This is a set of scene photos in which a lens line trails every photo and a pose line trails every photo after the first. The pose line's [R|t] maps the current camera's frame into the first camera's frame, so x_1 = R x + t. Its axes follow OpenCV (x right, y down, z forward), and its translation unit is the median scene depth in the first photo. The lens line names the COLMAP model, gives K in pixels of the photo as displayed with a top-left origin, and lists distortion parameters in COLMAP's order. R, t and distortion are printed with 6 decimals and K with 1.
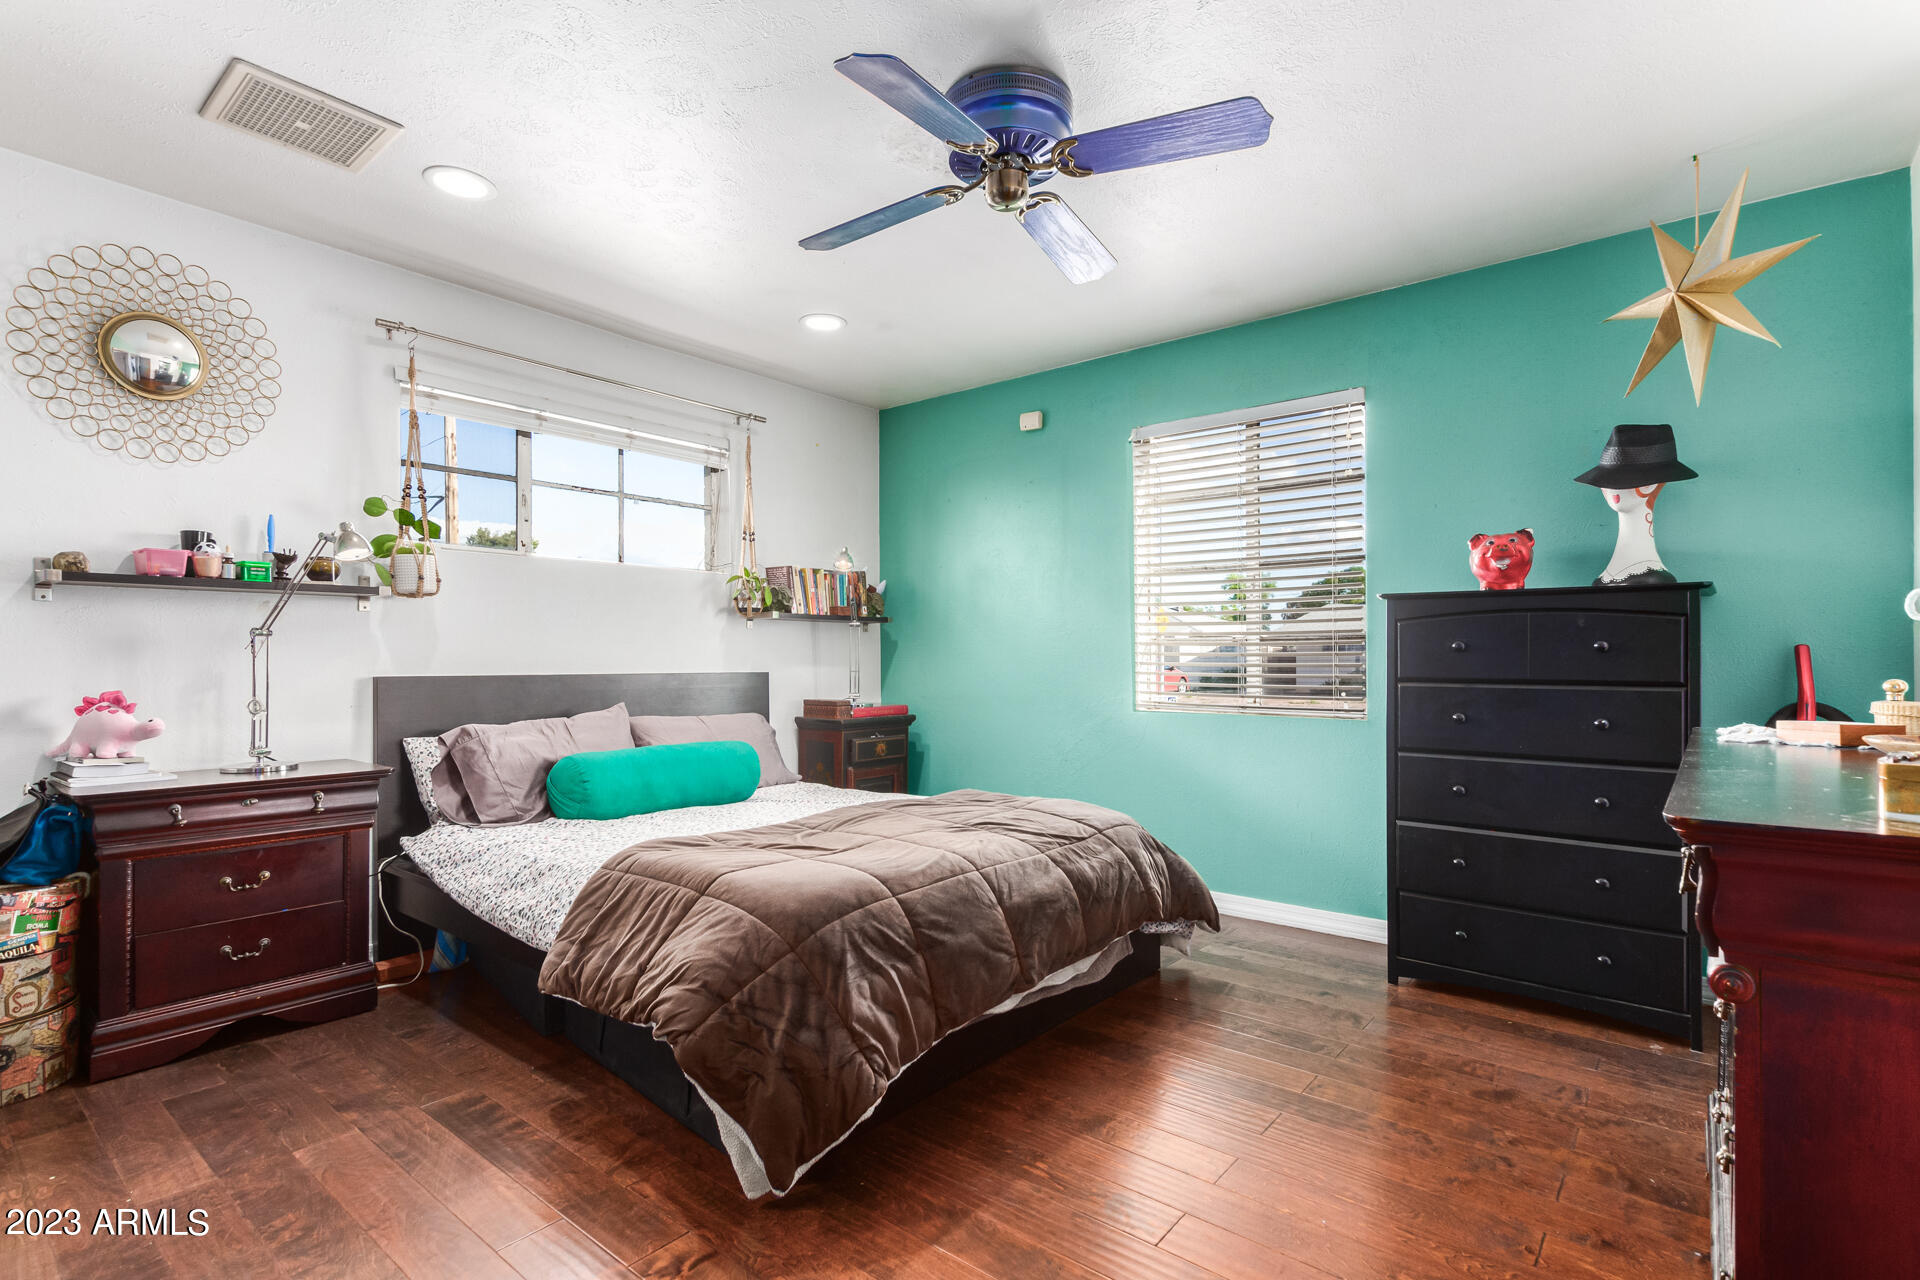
lens RADIAL K [[896.9, 0, 970.0], [0, 896.9, 648.1], [0, 0, 1]] dist [0.007708, -0.001307]
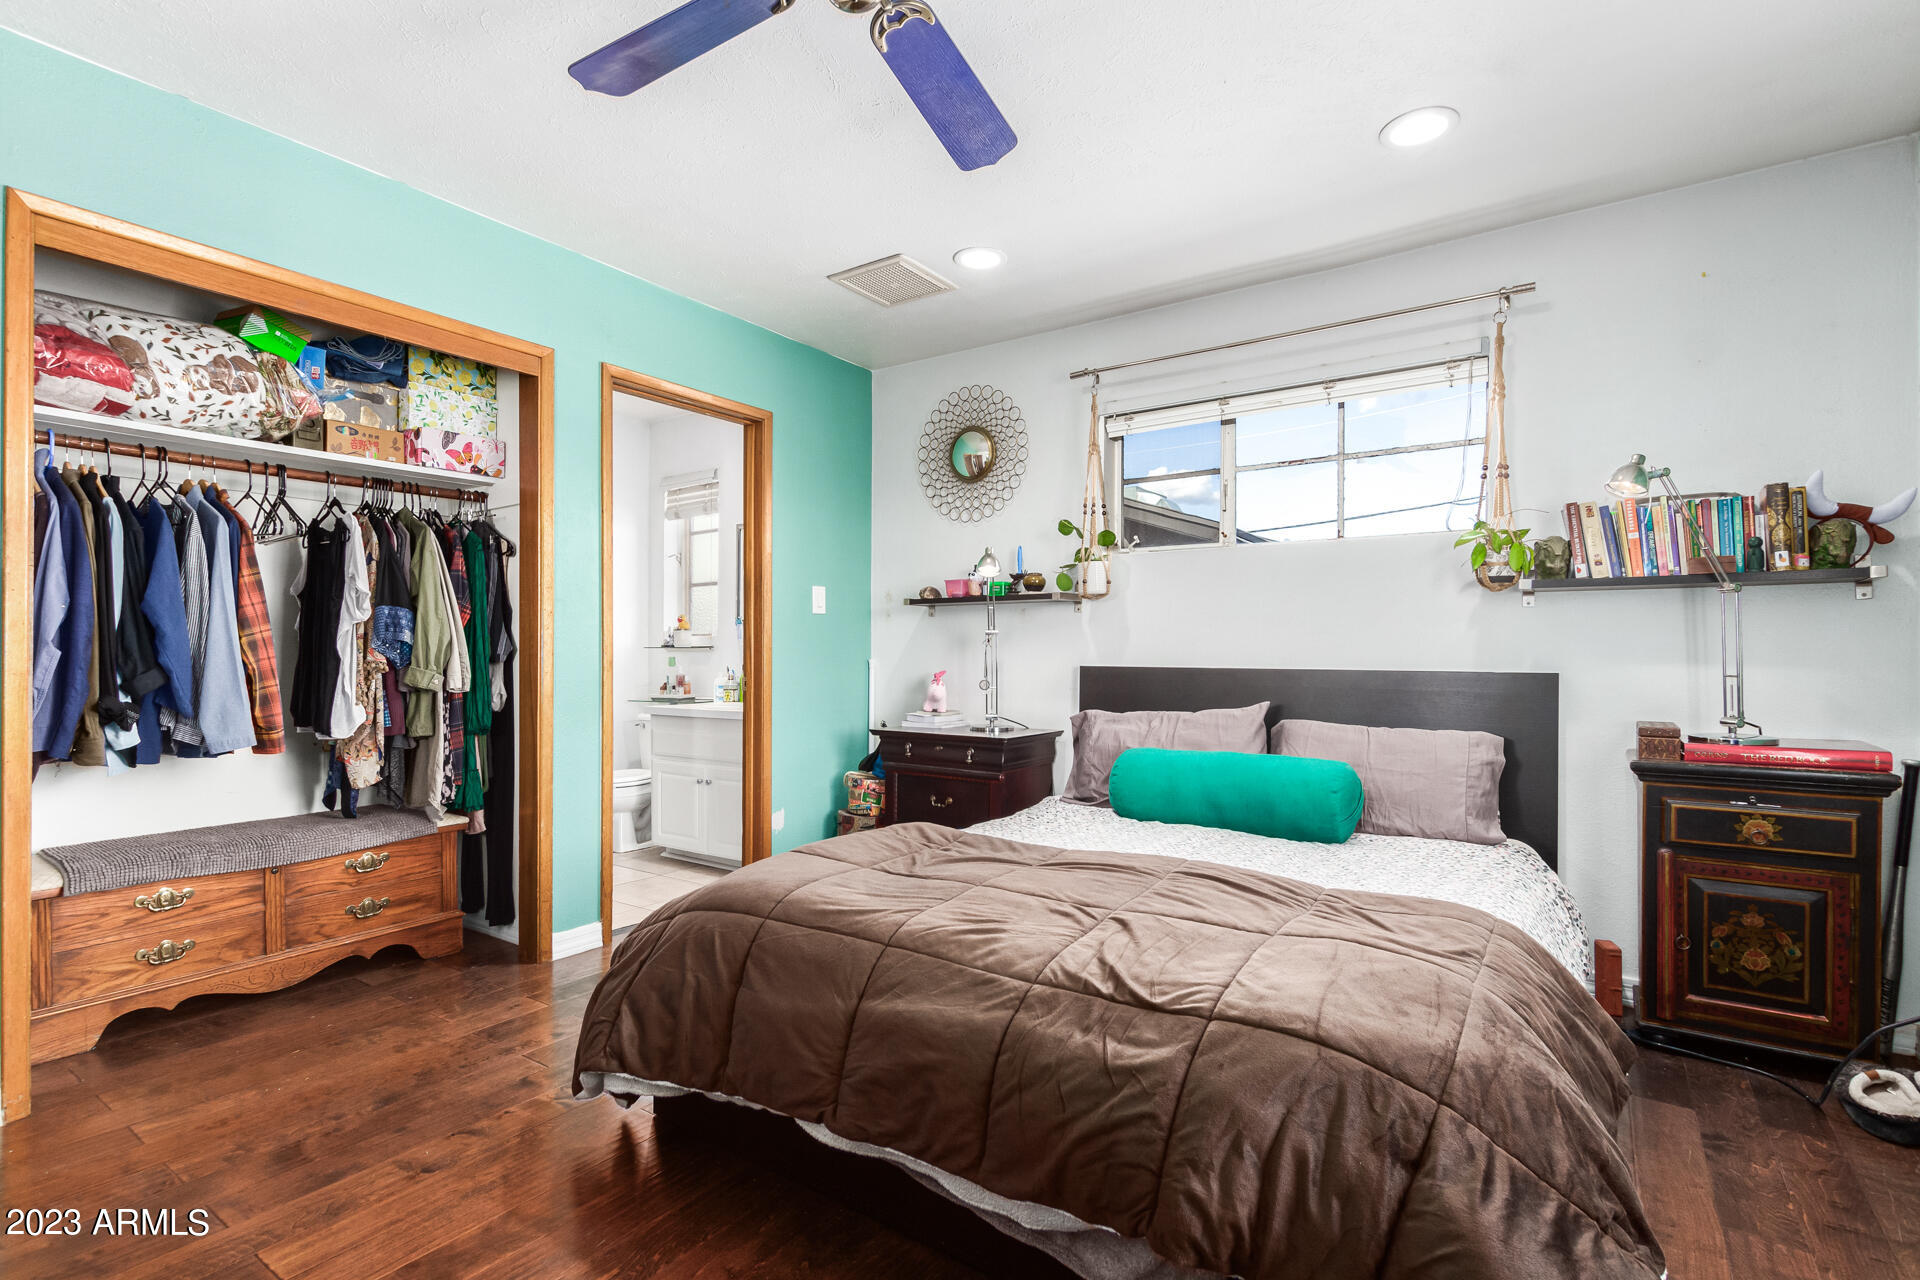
lens RADIAL K [[896.9, 0, 970.0], [0, 896.9, 649.6], [0, 0, 1]] dist [0.007708, -0.001307]
pose [[0.088315, -0.001845, -0.996091, 0.418337], [0.009765, 0.999952, -0.000986, 0.007013], [0.996045, -0.009640, 0.088329, 0.577085]]
